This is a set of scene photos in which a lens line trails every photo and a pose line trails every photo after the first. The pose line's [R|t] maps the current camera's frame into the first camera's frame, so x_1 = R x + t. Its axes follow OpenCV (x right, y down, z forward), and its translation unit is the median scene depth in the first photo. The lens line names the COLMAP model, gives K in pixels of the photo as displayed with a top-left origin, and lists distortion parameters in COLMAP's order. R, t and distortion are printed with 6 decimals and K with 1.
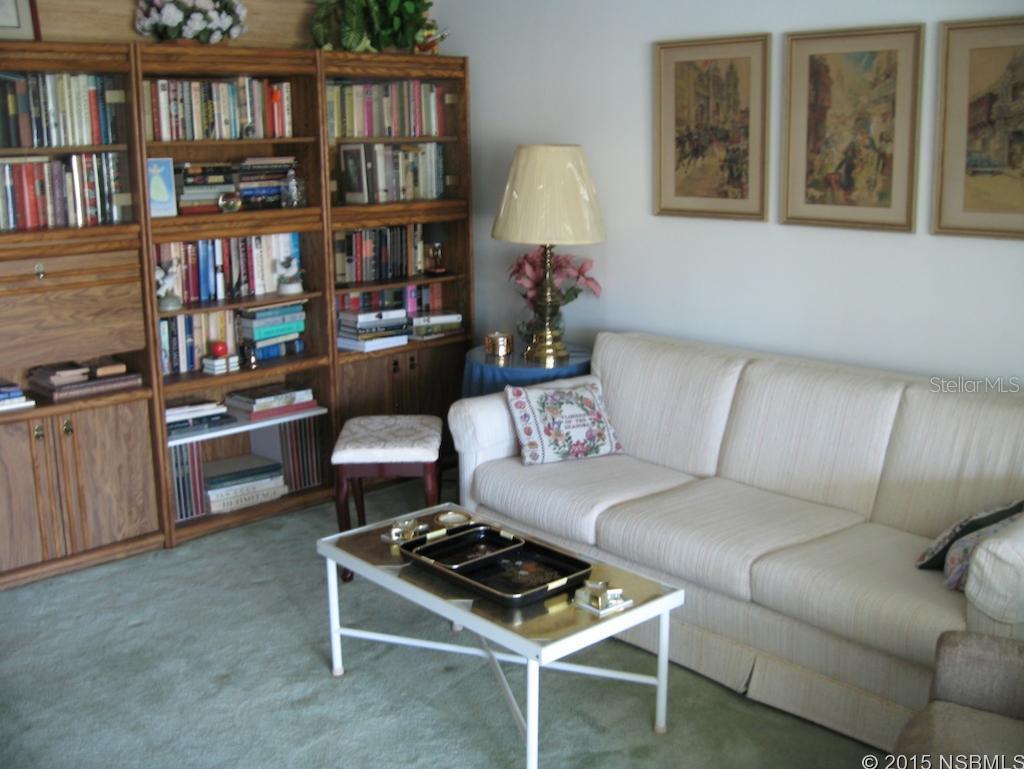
lens RADIAL K [[1133.3, 0, 512.4], [0, 1133.3, 380.8], [0, 0, 1]] dist [-0.023725, 0.000000]
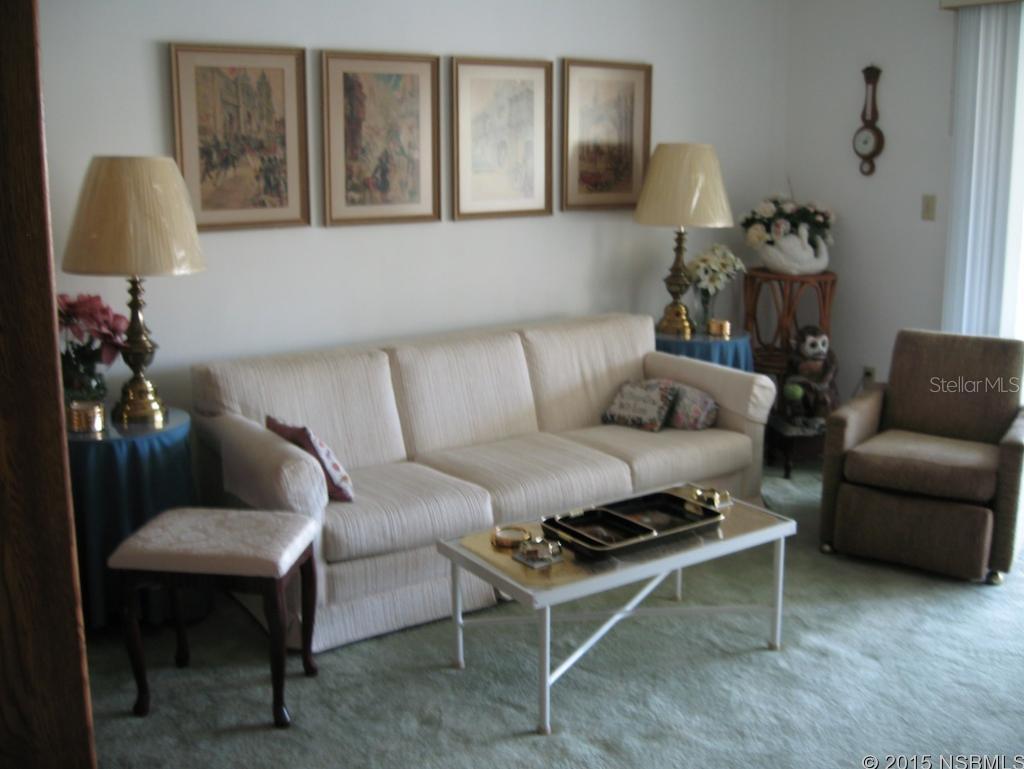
lens RADIAL K [[1133.3, 0, 512.5], [0, 1133.3, 385.4], [0, 0, 1]] dist [-0.023725, 0.000000]
pose [[0.133779, -0.202962, 0.970005, -0.798023], [0.217086, 0.961032, 0.171145, -0.136746], [-0.966942, 0.187679, 0.172626, 0.658212]]
